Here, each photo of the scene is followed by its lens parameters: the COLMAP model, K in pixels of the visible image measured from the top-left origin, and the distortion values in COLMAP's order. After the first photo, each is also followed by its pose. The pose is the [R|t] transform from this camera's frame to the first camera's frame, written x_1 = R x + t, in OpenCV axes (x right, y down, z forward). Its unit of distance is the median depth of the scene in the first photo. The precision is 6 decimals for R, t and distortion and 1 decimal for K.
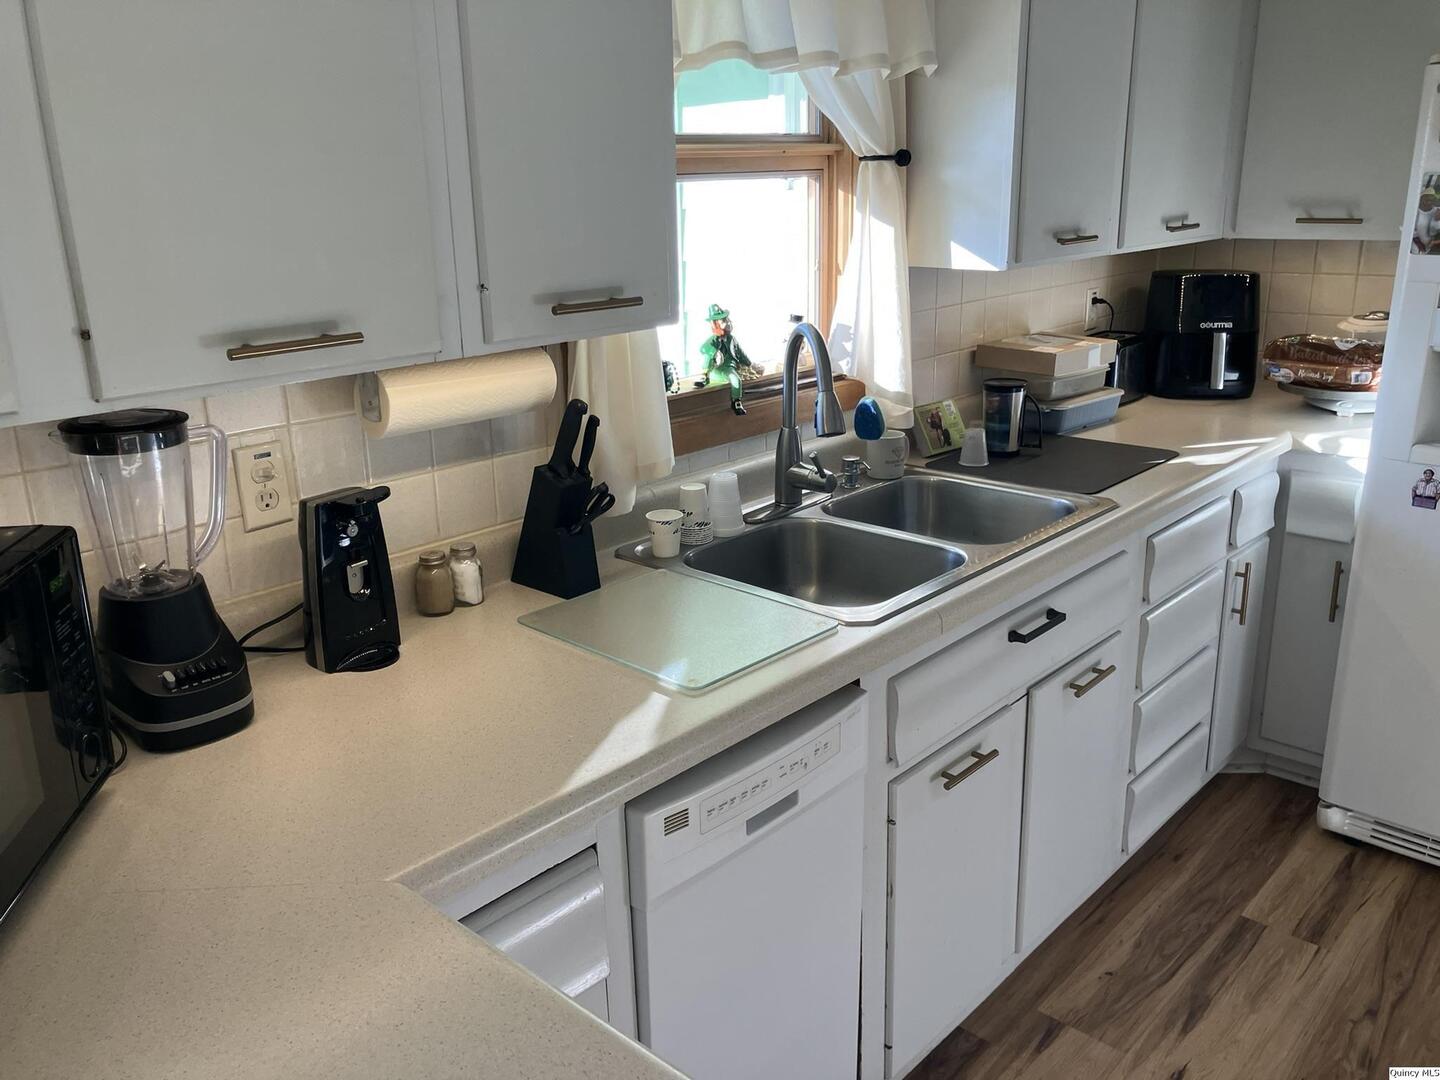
lens RADIAL K [[1194.2, 0, 727.6], [0, 1194.2, 526.6], [0, 0, 1]] dist [0.044284, -0.045741]
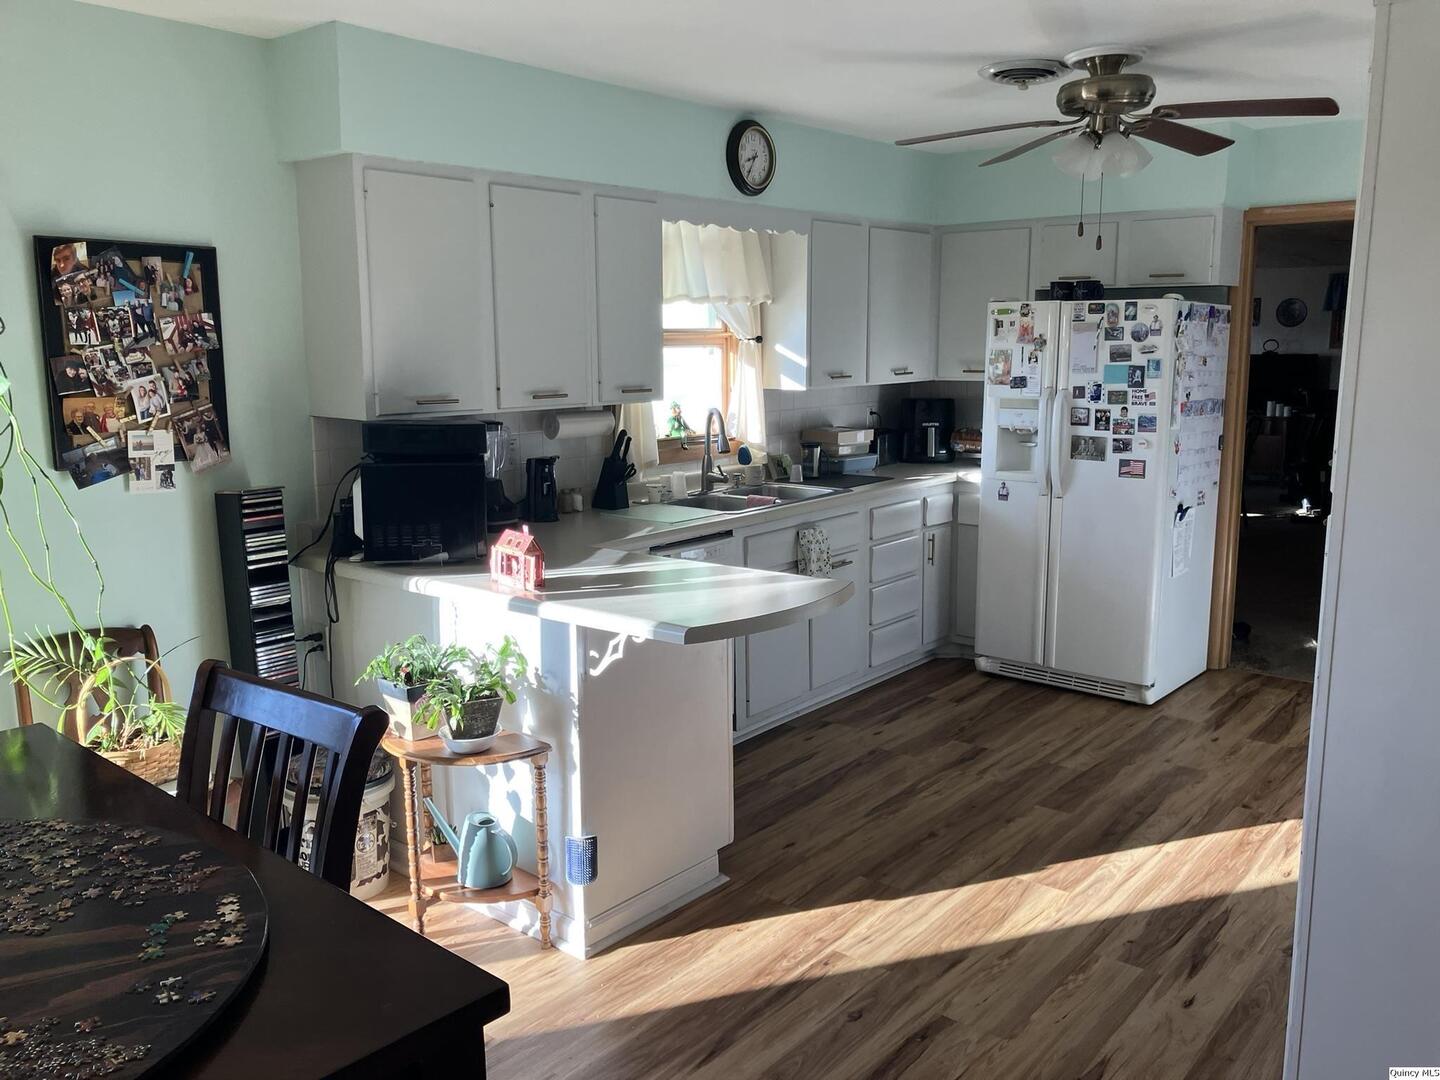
lens RADIAL K [[1194.2, 0, 715.7], [0, 1194.2, 539.0], [0, 0, 1]] dist [0.044284, -0.045741]
pose [[0.999021, 0.003096, 0.044138, -0.030043], [0.002447, 0.992157, -0.124972, 0.337910], [-0.044178, 0.124958, 0.991178, -1.151835]]
